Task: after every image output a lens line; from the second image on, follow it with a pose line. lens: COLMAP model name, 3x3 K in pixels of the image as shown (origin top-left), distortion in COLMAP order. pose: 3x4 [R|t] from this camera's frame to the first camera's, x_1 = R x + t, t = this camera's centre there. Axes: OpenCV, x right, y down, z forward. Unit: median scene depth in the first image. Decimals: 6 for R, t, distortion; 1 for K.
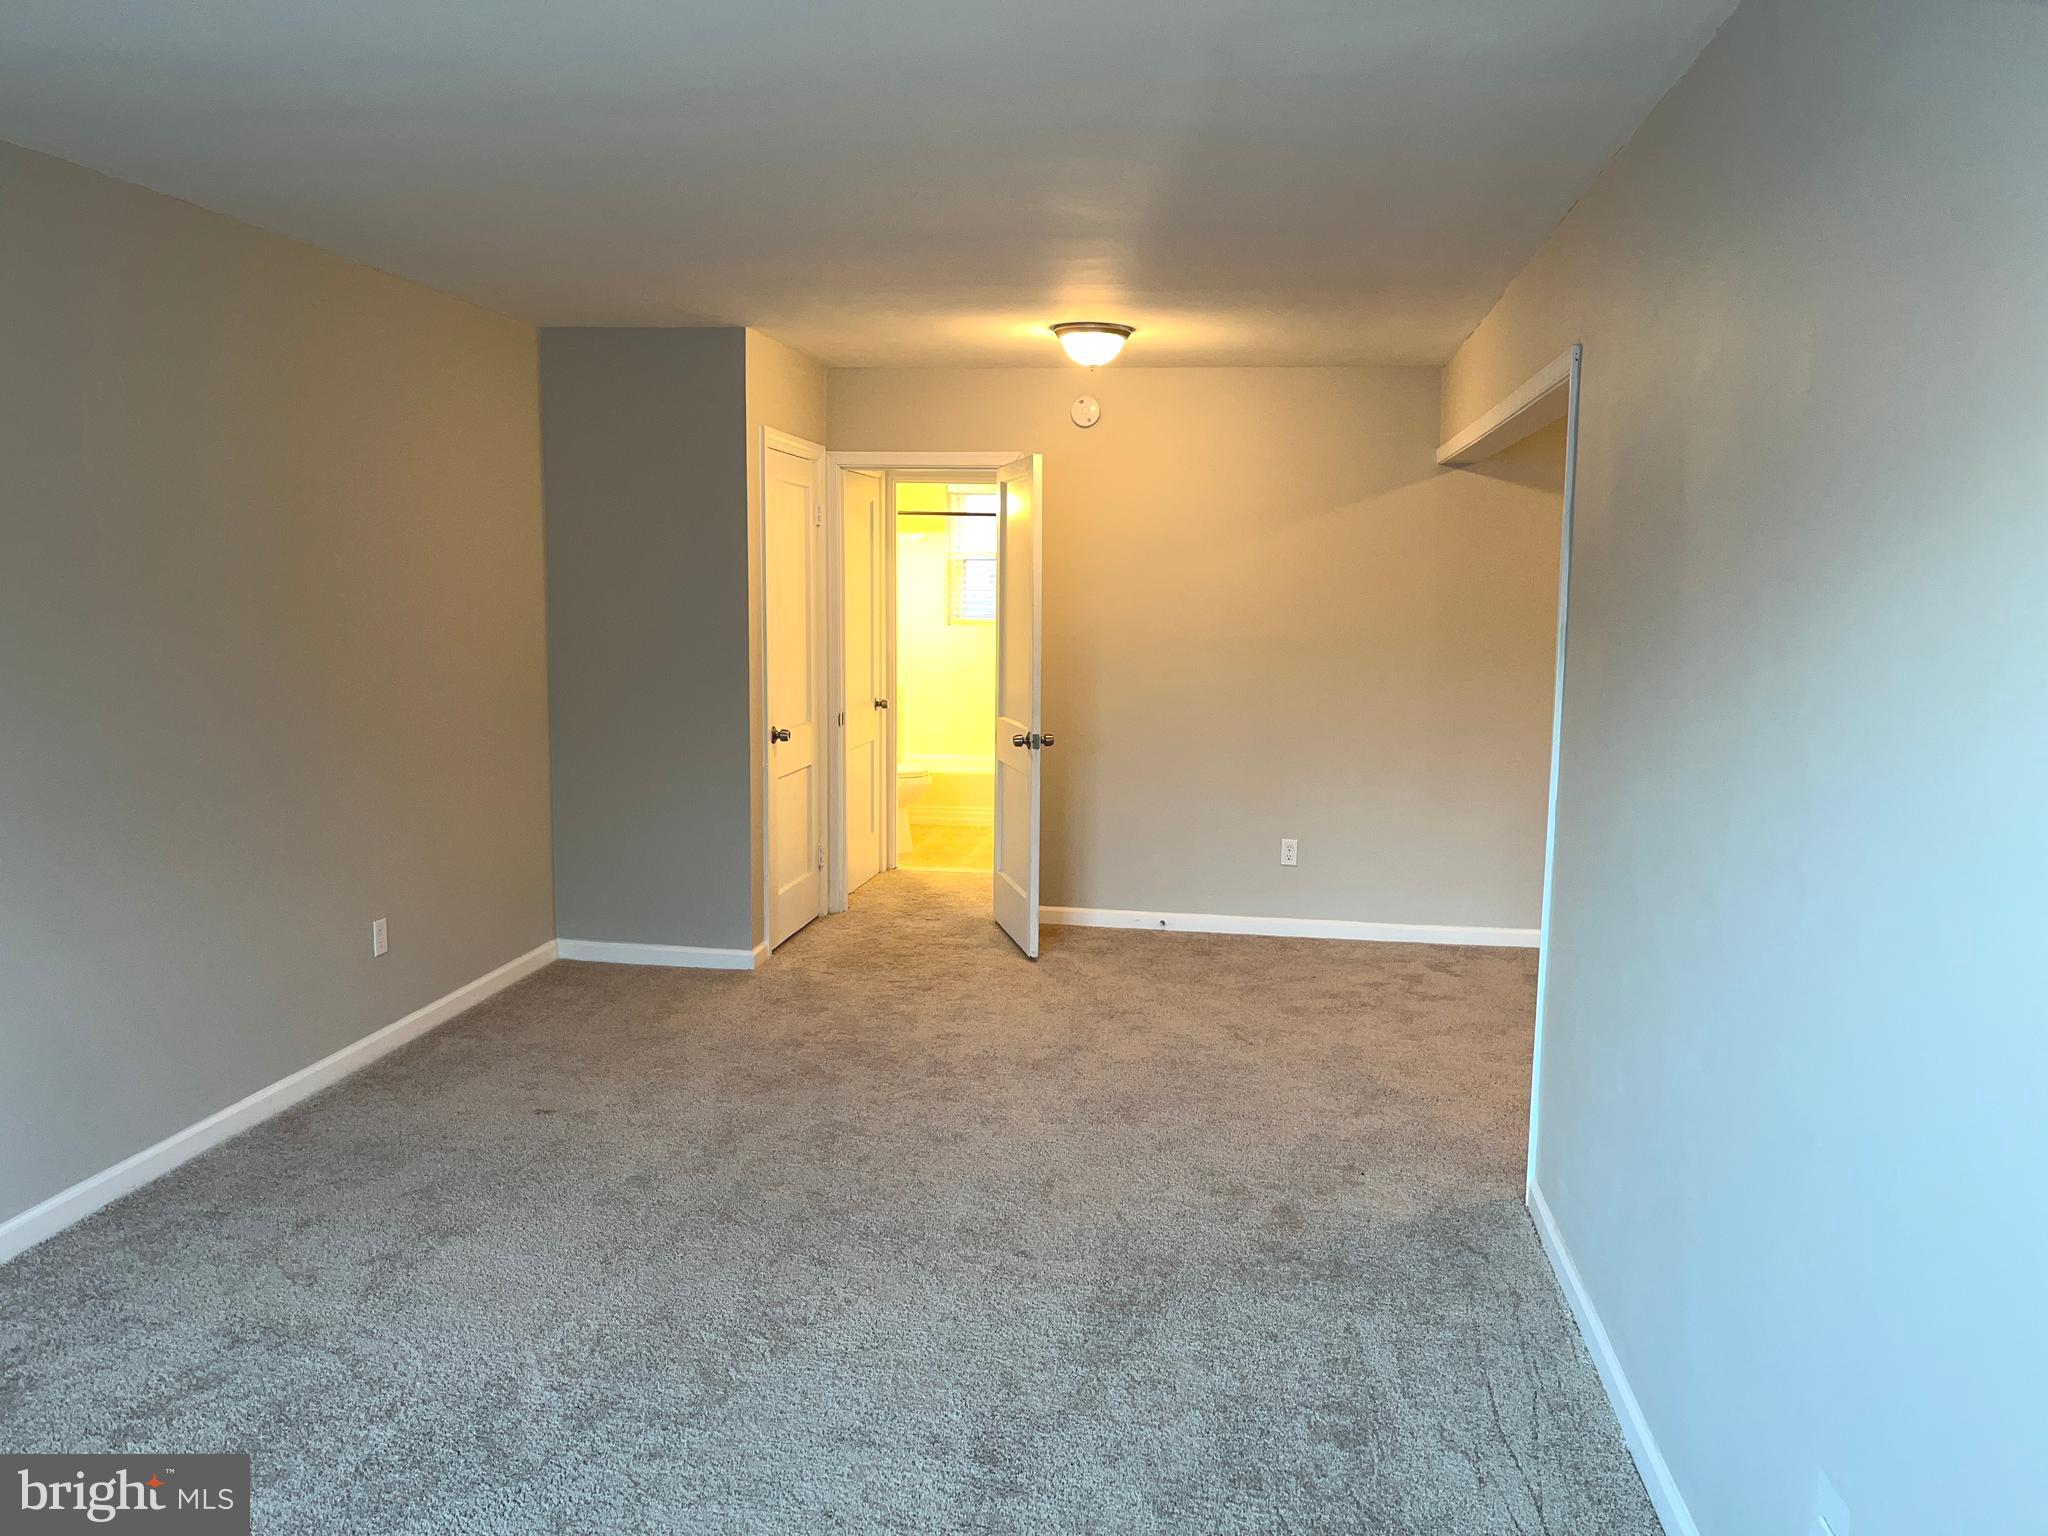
lens RADIAL K [[1569.1, 0, 1015.0], [0, 1569.1, 756.9], [0, 0, 1]] dist [0.038670, -0.010303]
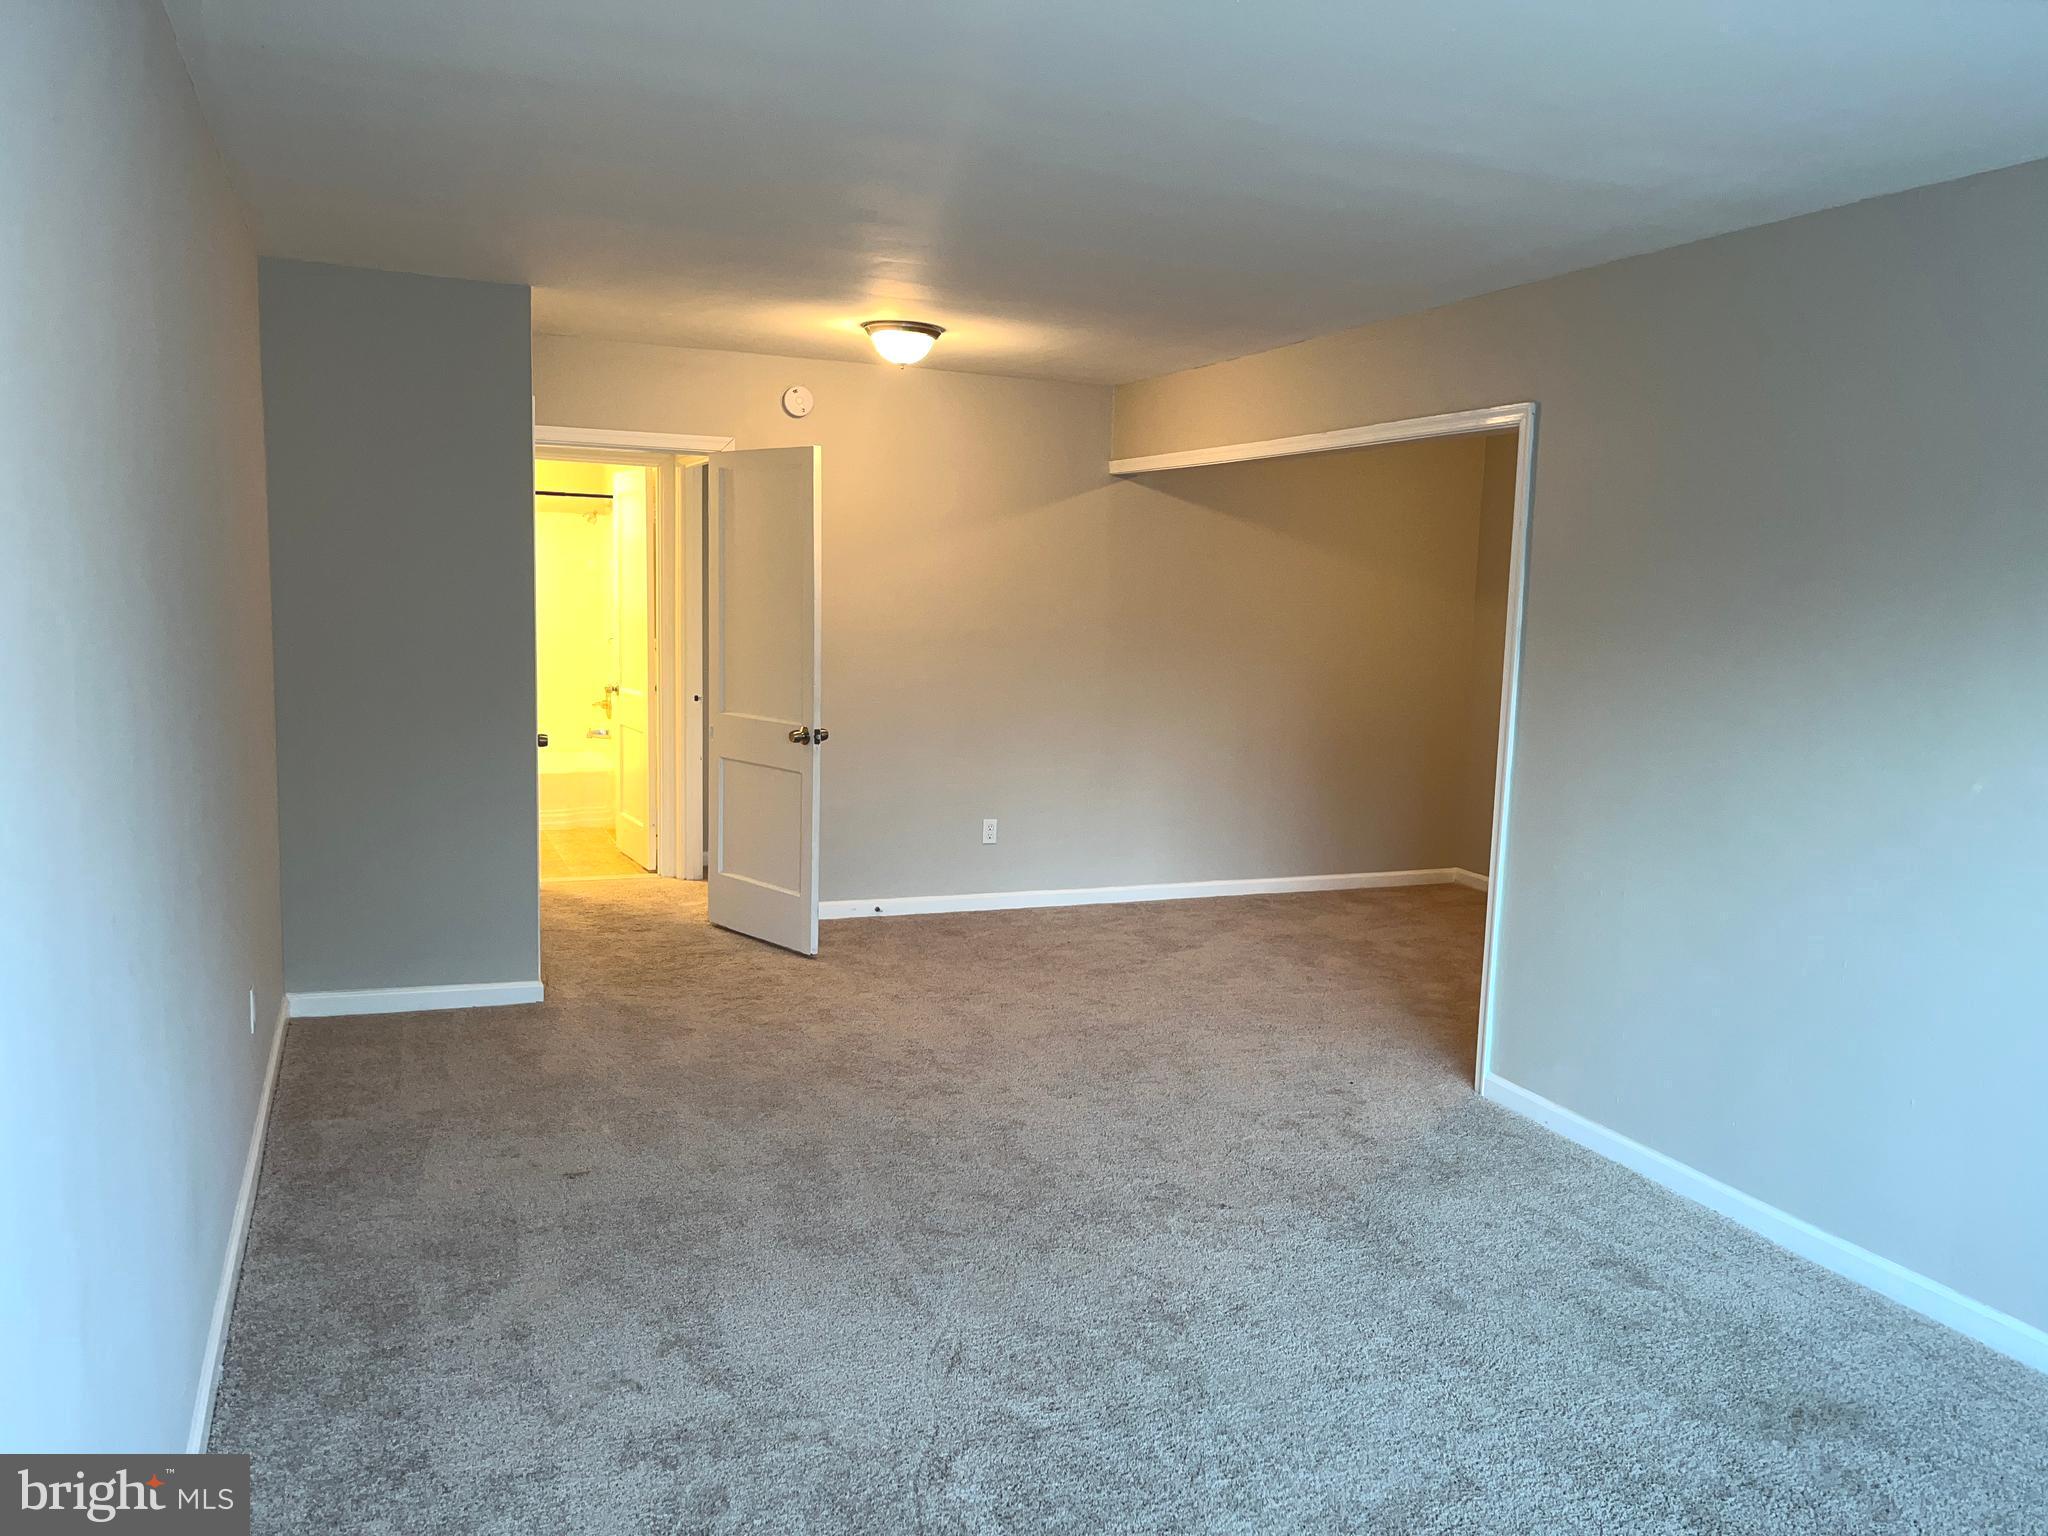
lens RADIAL K [[1569.1, 0, 1010.8], [0, 1569.1, 781.1], [0, 0, 1]] dist [0.038670, -0.010303]
pose [[0.858395, -0.052990, 0.510246, -0.422866], [0.038771, 0.998507, 0.038472, -0.016905], [-0.511523, -0.013242, 0.859168, 0.091233]]
